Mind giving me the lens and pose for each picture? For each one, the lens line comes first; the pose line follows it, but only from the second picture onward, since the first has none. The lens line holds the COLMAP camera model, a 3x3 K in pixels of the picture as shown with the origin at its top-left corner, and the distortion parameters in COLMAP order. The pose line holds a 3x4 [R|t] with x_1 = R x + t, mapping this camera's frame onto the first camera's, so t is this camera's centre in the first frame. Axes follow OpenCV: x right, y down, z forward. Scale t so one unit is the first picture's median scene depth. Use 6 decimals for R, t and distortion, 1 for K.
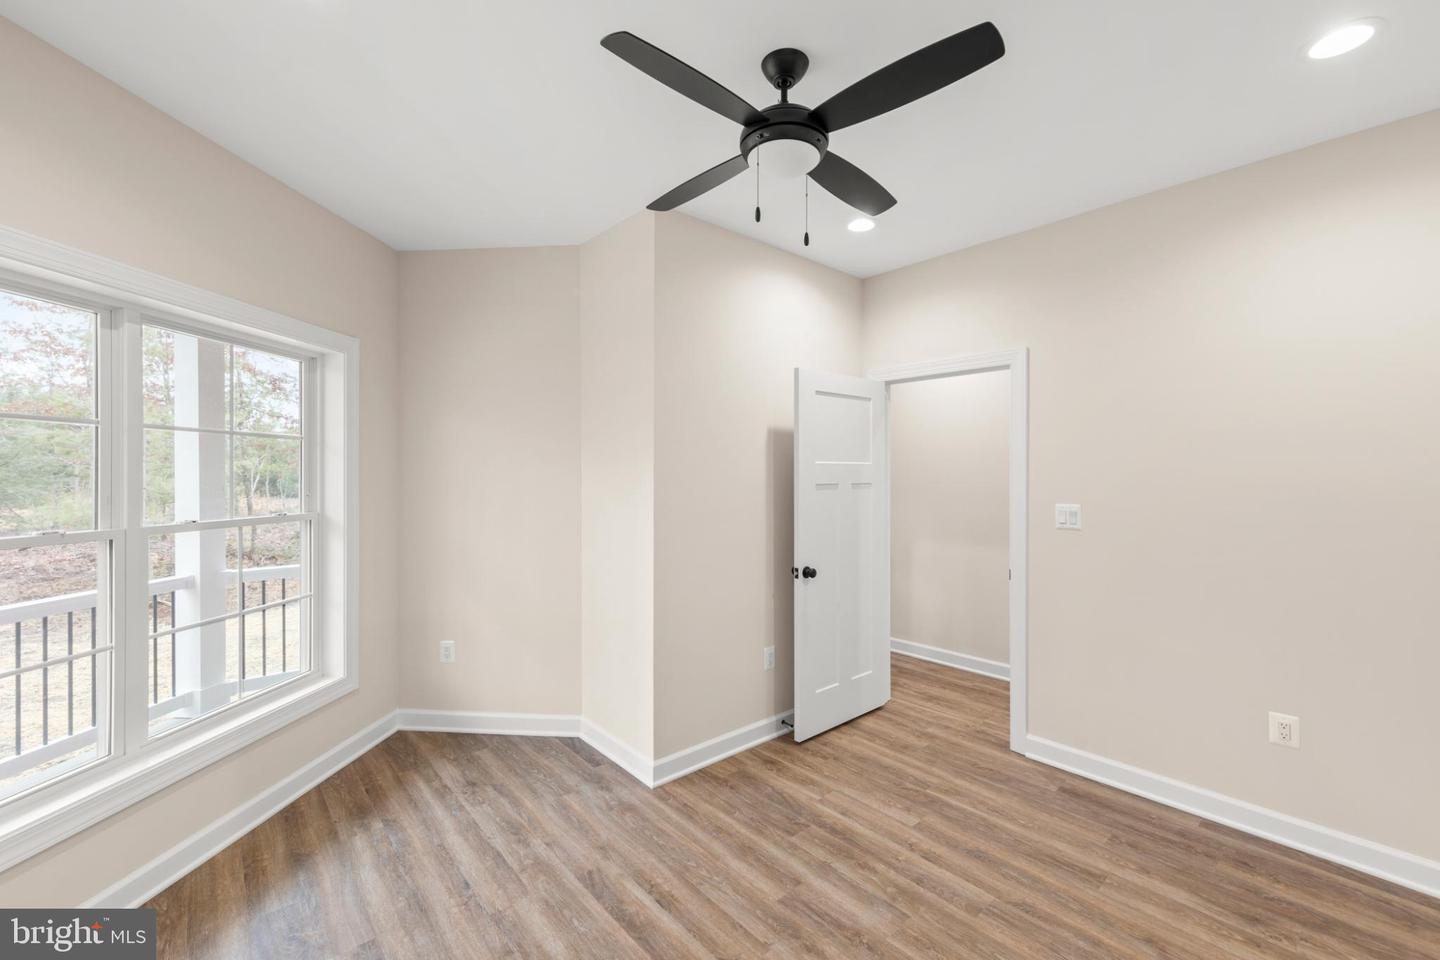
lens RADIAL K [[602.7, 0, 725.2], [0, 602.7, 477.0], [0, 0, 1]] dist [0.004125, -0.000256]
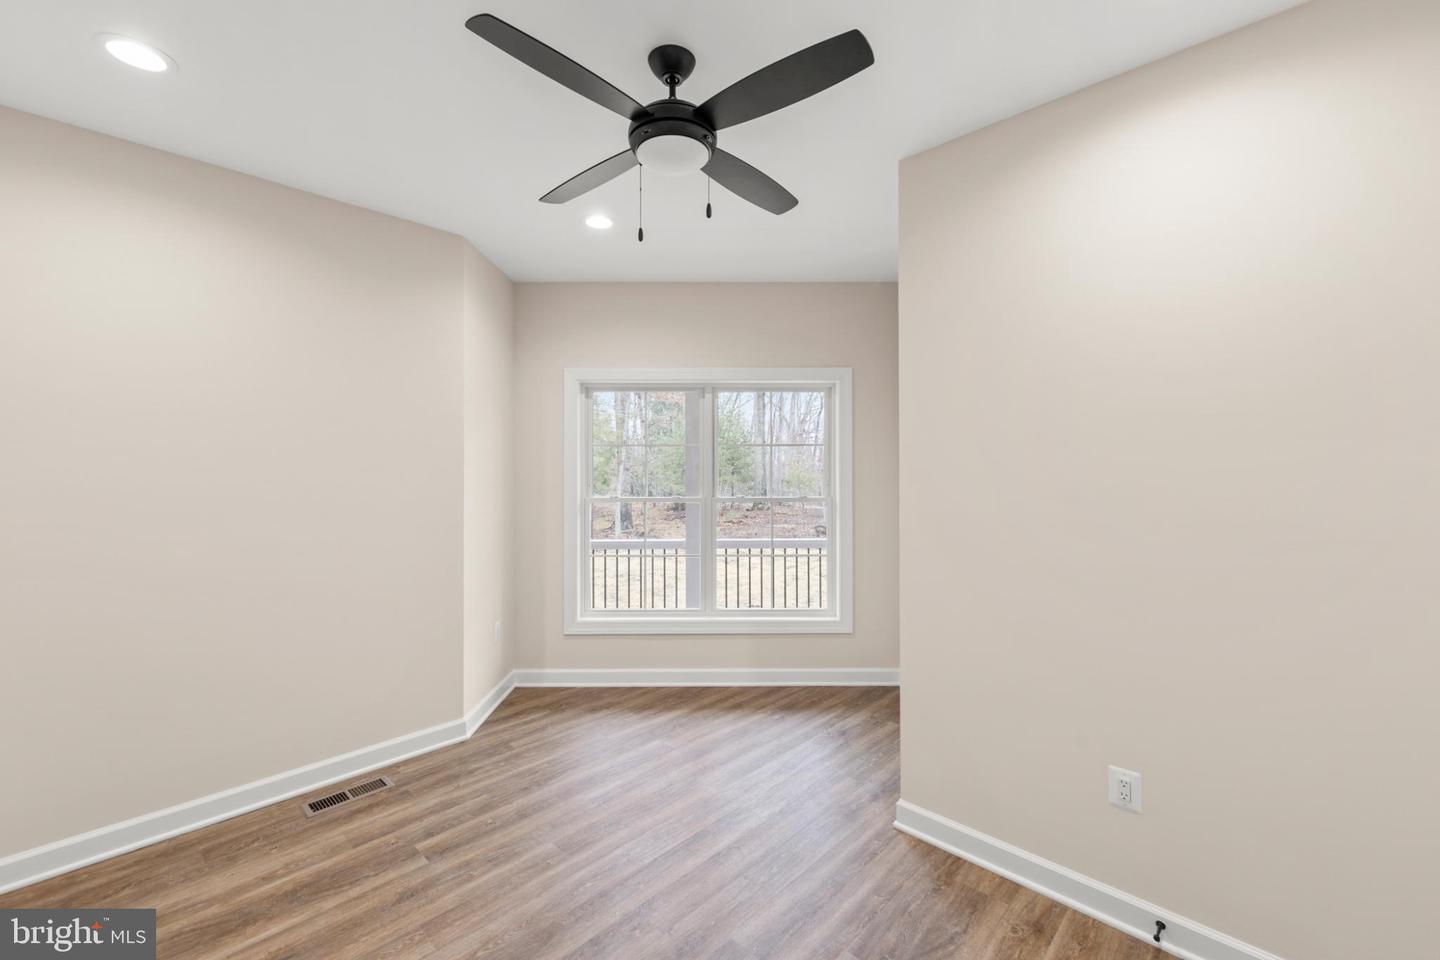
lens RADIAL K [[602.7, 0, 725.2], [0, 602.7, 477.0], [0, 0, 1]] dist [0.004125, -0.000256]
pose [[0.087292, 0.018330, -0.996014, 0.874593], [-0.006901, 0.999818, 0.017795, -0.015737], [0.996159, 0.005320, 0.087403, 0.800134]]
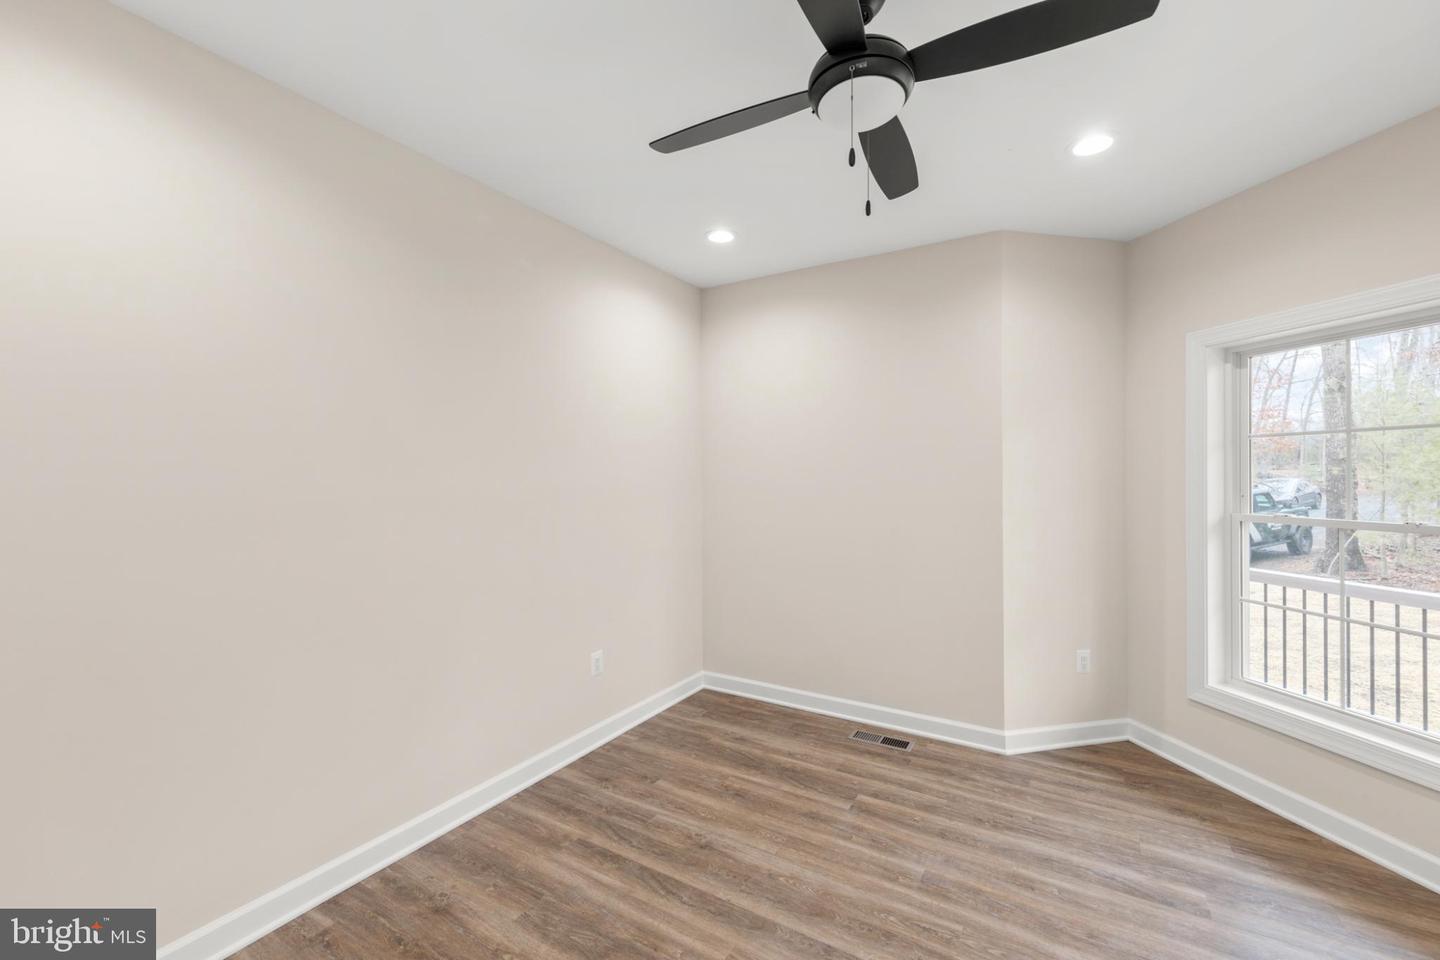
lens RADIAL K [[602.7, 0, 725.2], [0, 602.7, 477.0], [0, 0, 1]] dist [0.004125, -0.000256]
pose [[-0.959094, 0.005466, -0.283035, 0.417378], [0.002725, 0.999946, 0.010077, -0.008620], [0.283075, 0.008894, -0.959057, 1.417737]]
